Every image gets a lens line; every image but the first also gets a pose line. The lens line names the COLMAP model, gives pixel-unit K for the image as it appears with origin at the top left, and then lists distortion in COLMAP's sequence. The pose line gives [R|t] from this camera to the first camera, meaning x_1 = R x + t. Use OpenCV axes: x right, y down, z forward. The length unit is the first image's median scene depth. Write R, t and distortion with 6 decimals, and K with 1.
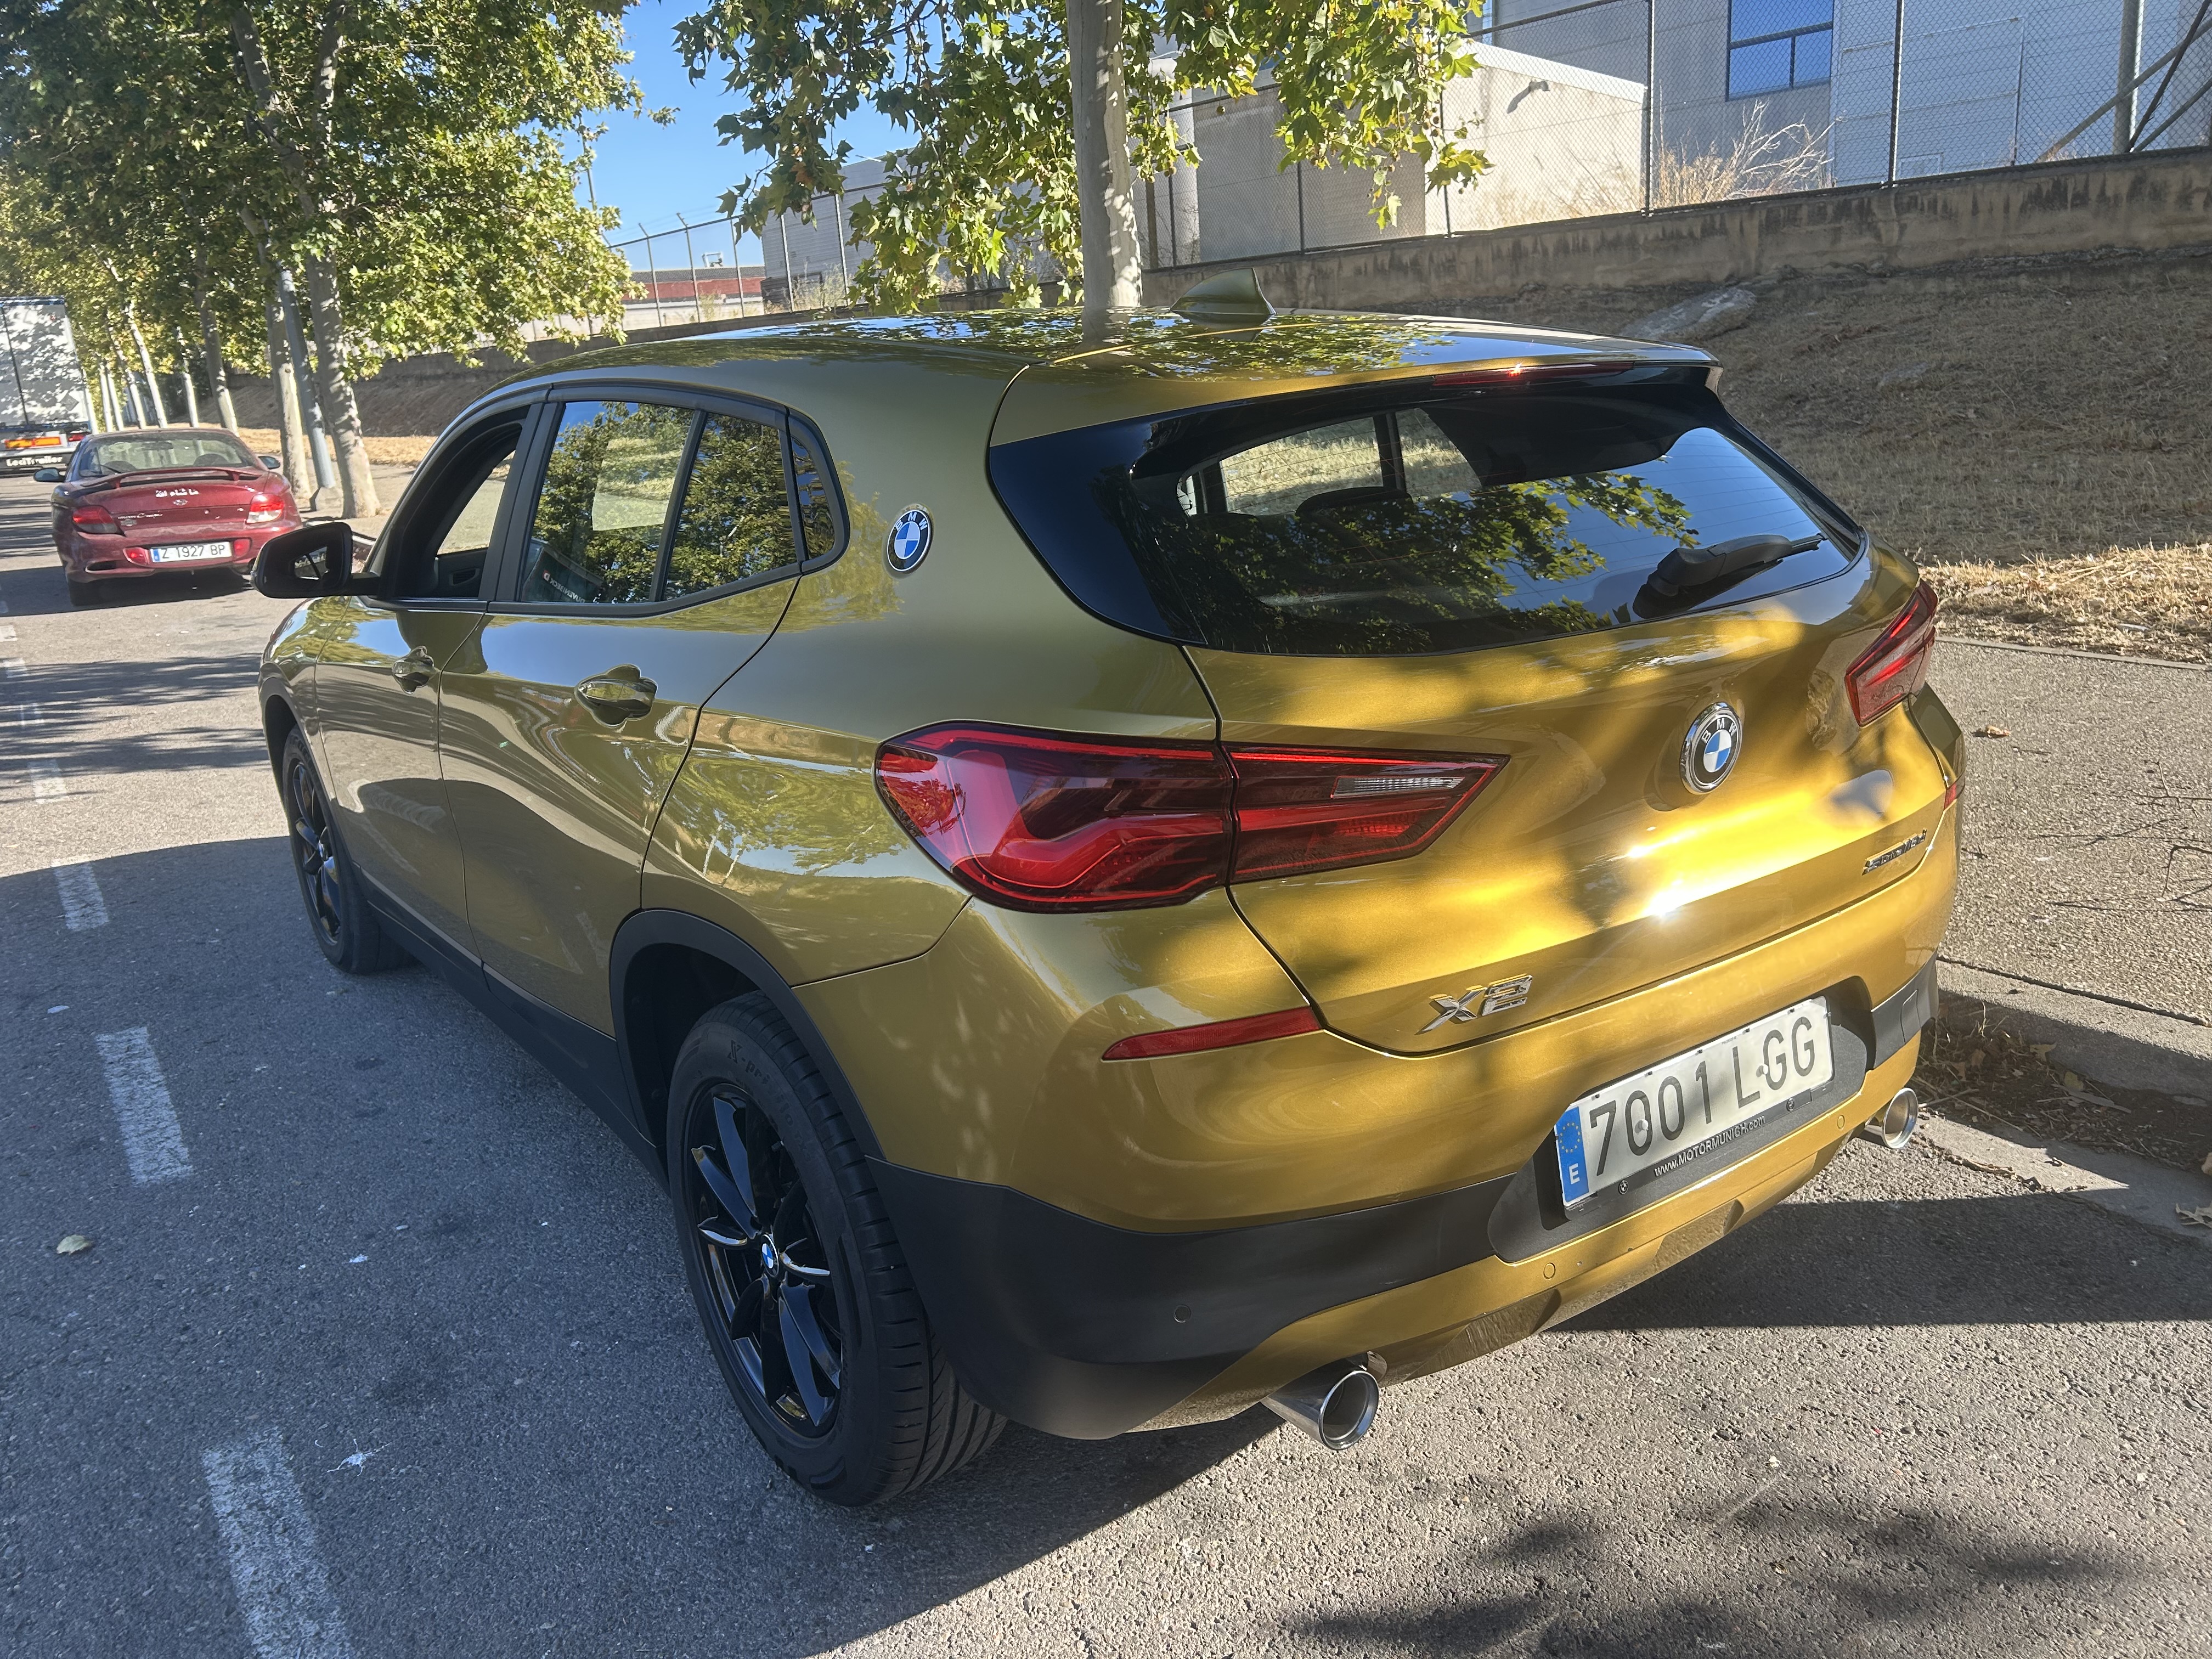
lens RADIAL K [[1622.5, 0, 1074.5], [0, 1622.5, 824.7], [0, 0, 1]] dist [0.059158, -0.060022]
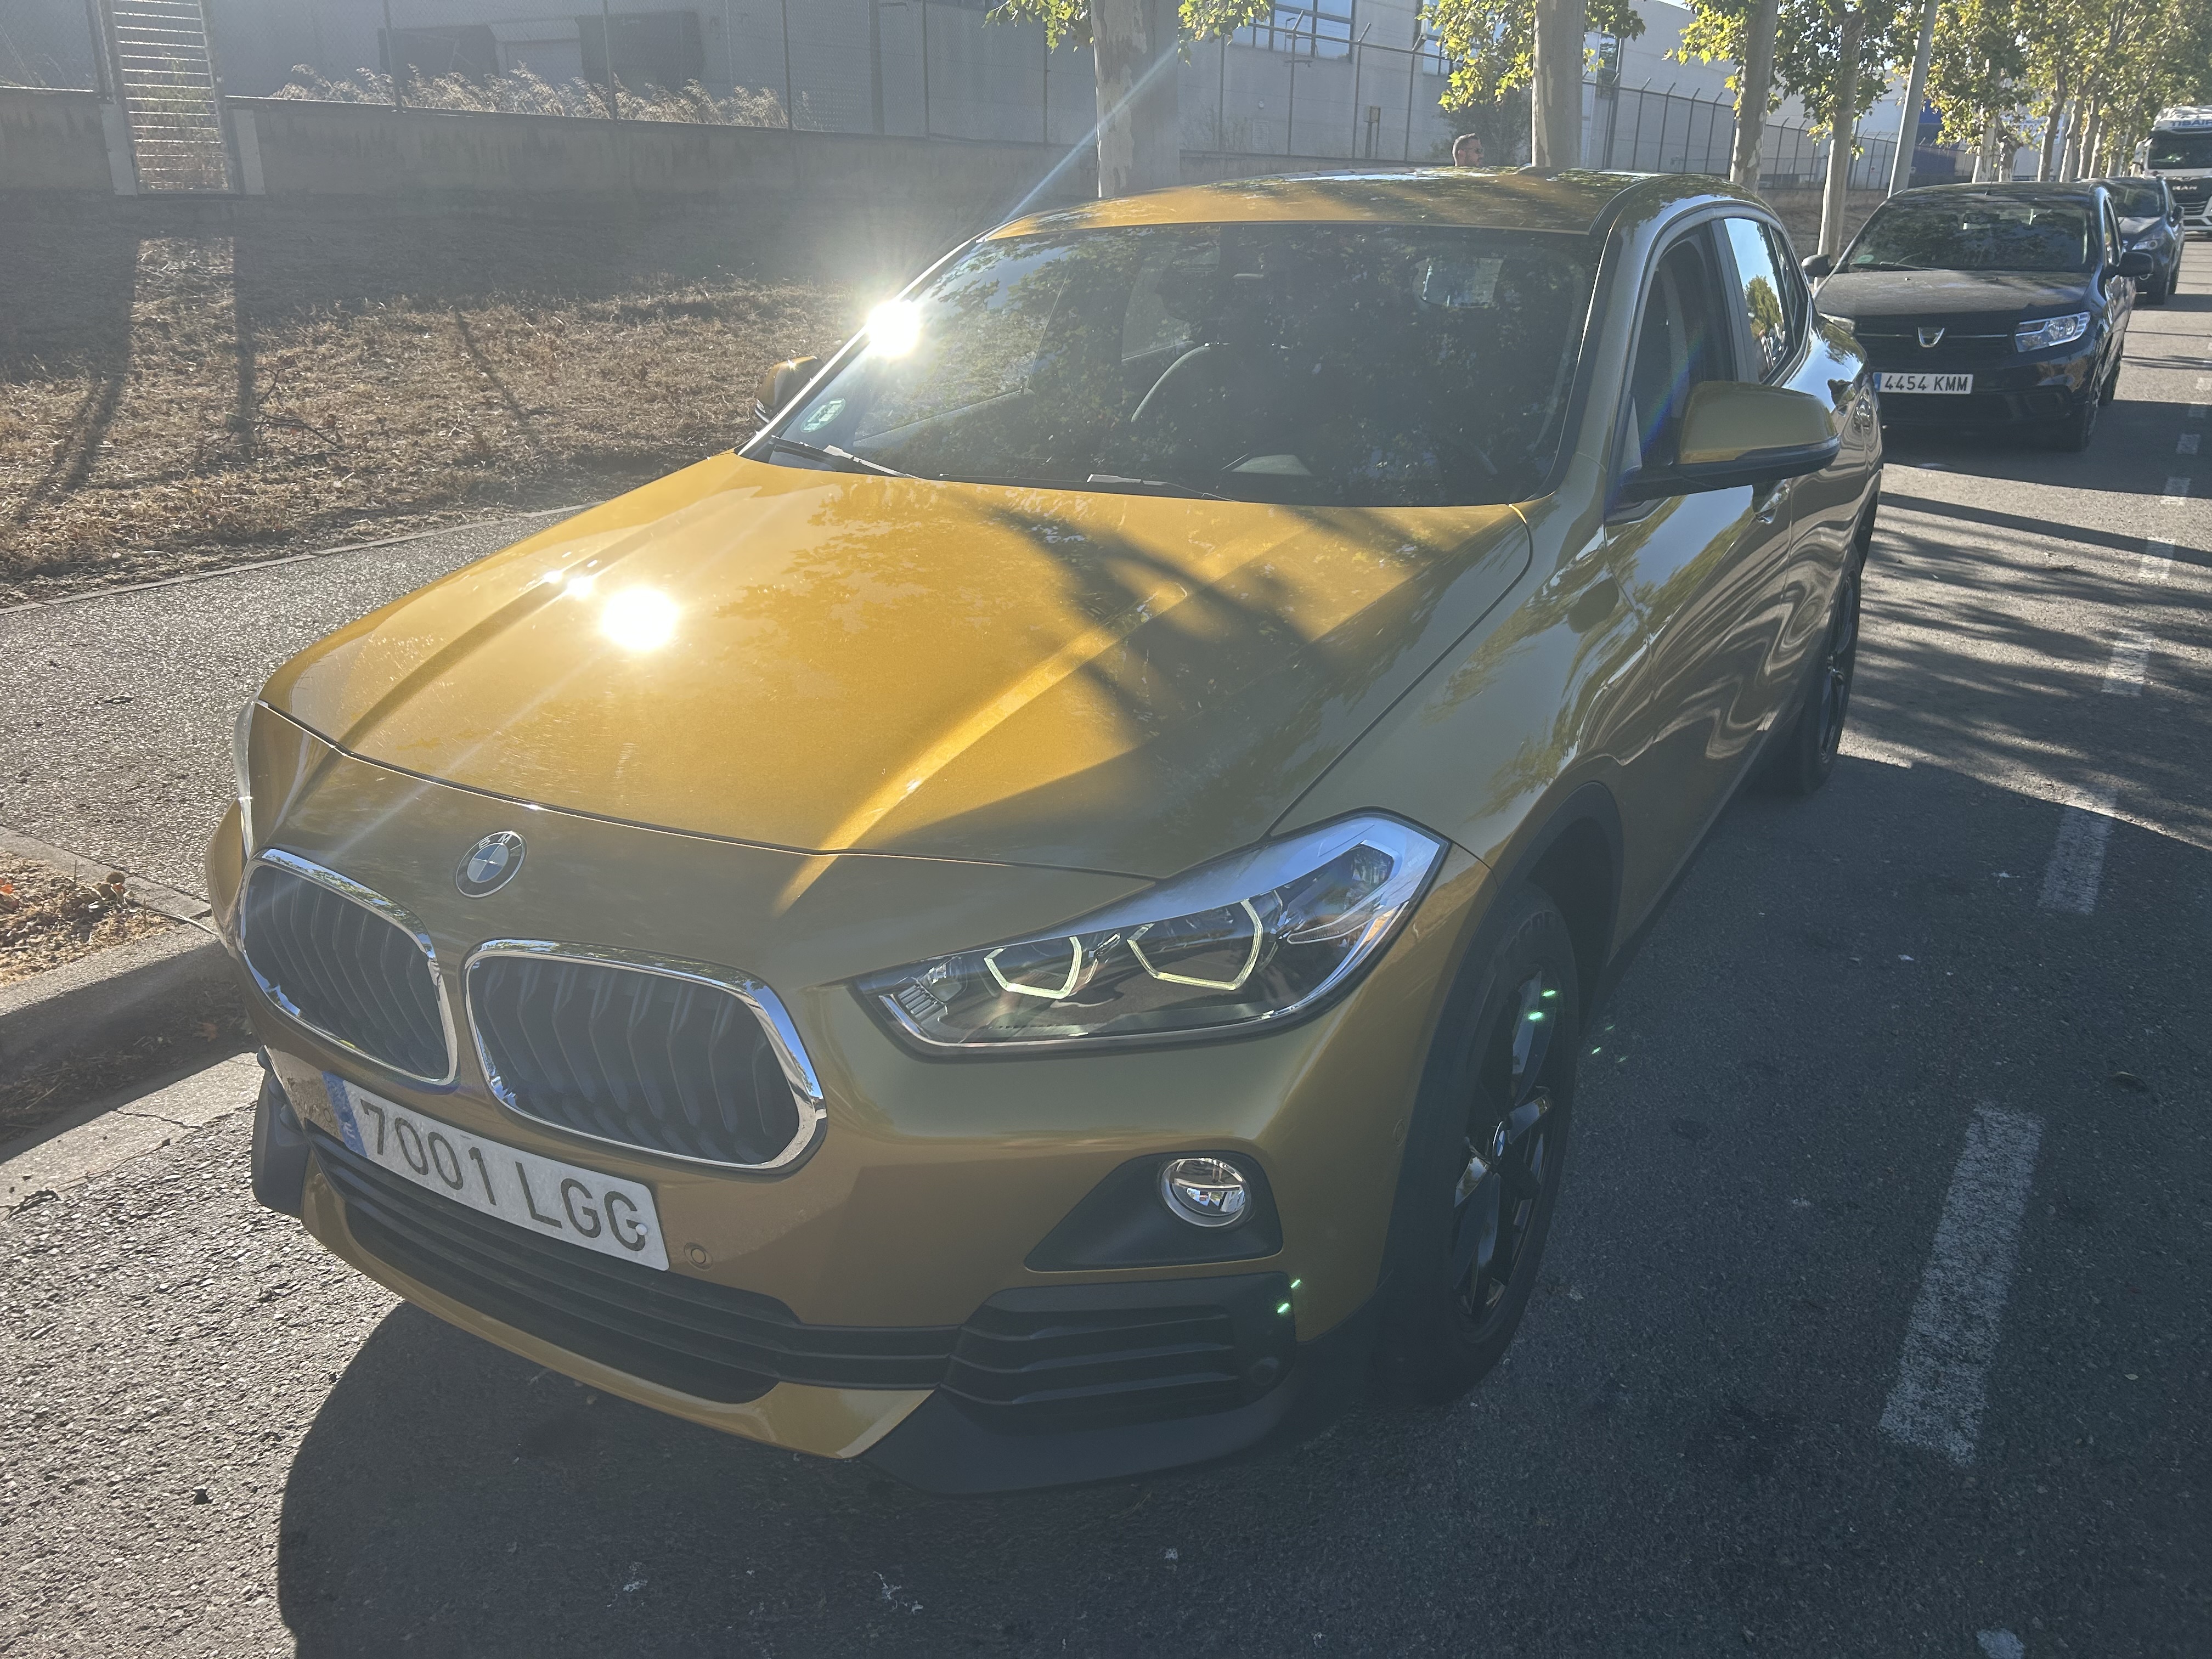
lens RADIAL K [[1709.7, 0, 1066.6], [0, 1709.7, 829.8], [0, 0, 1]] dist [0.076666, -0.070047]
pose [[-0.397638, -0.249212, 0.883050, -0.273121], [0.291427, 0.878270, 0.379093, -0.097797], [-0.870031, 0.408086, -0.276607, 0.394076]]
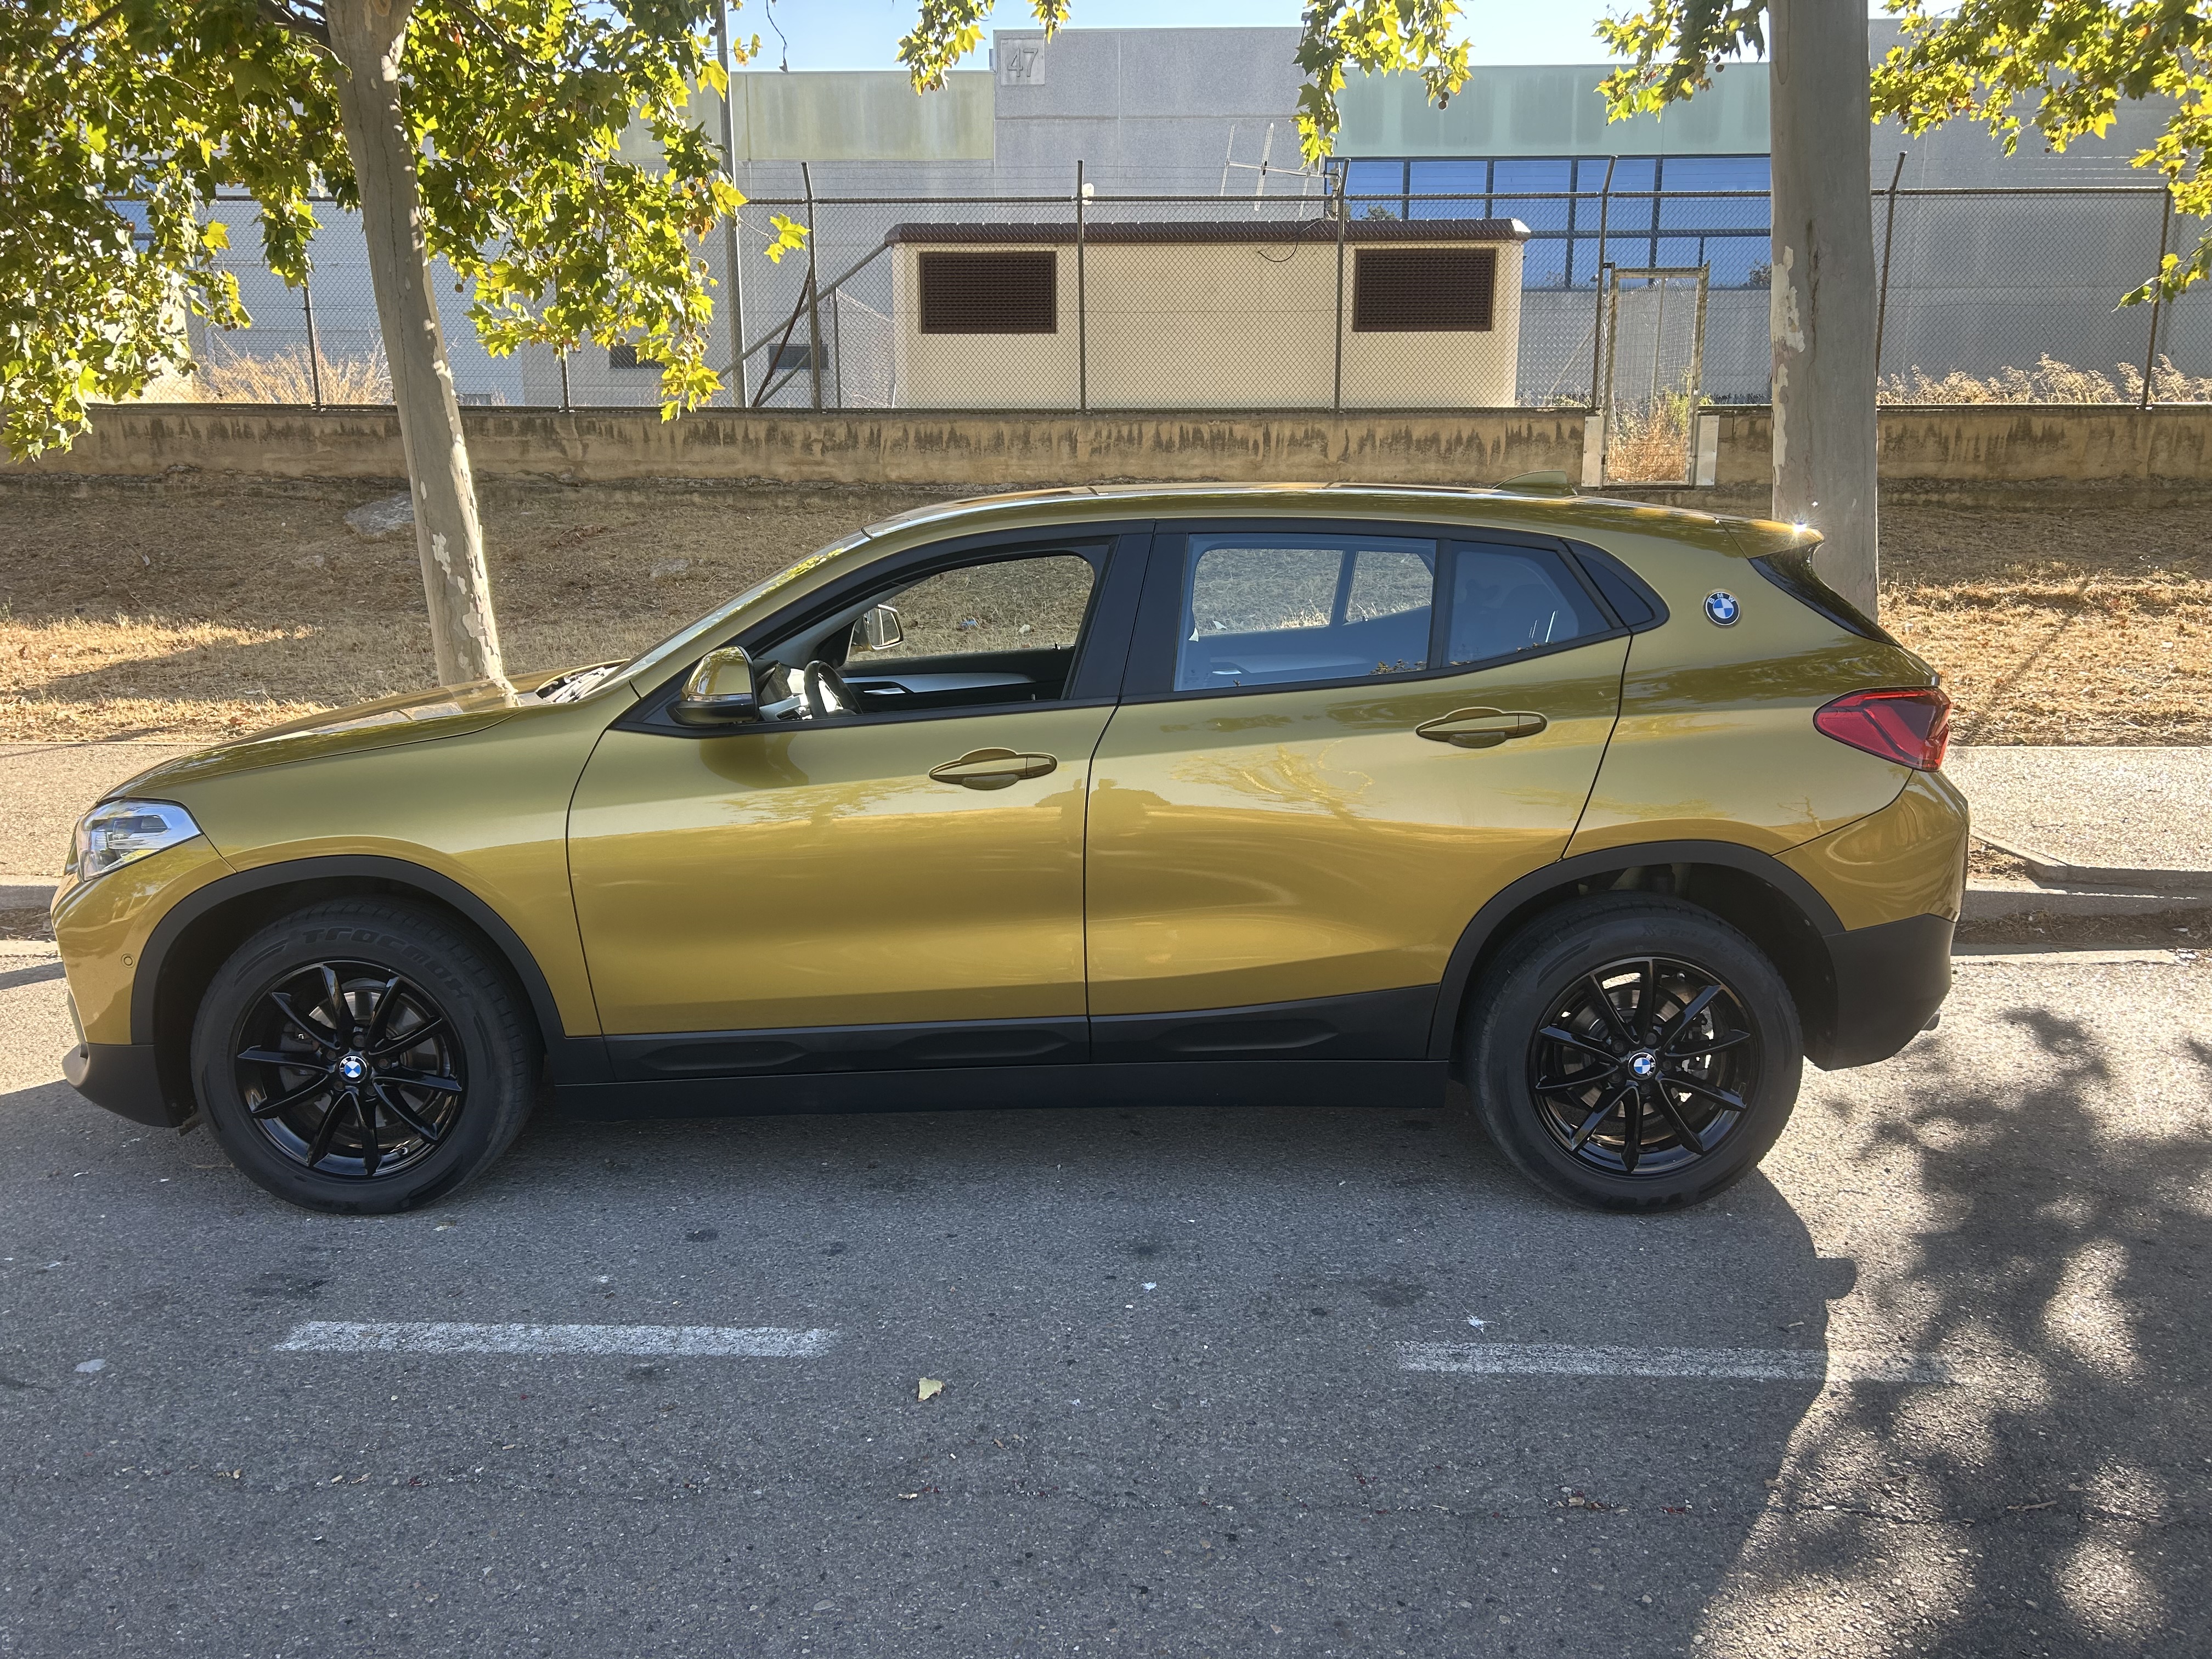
lens RADIAL K [[1648.2, 0, 1040.6], [0, 1648.2, 857.9], [0, 0, 1]] dist [0.072004, -0.130867]
pose [[0.595744, -0.111246, 0.795433, -0.288820], [0.190828, 0.981607, -0.005638, -0.005427], [-0.780175, 0.155149, 0.606016, 0.073666]]
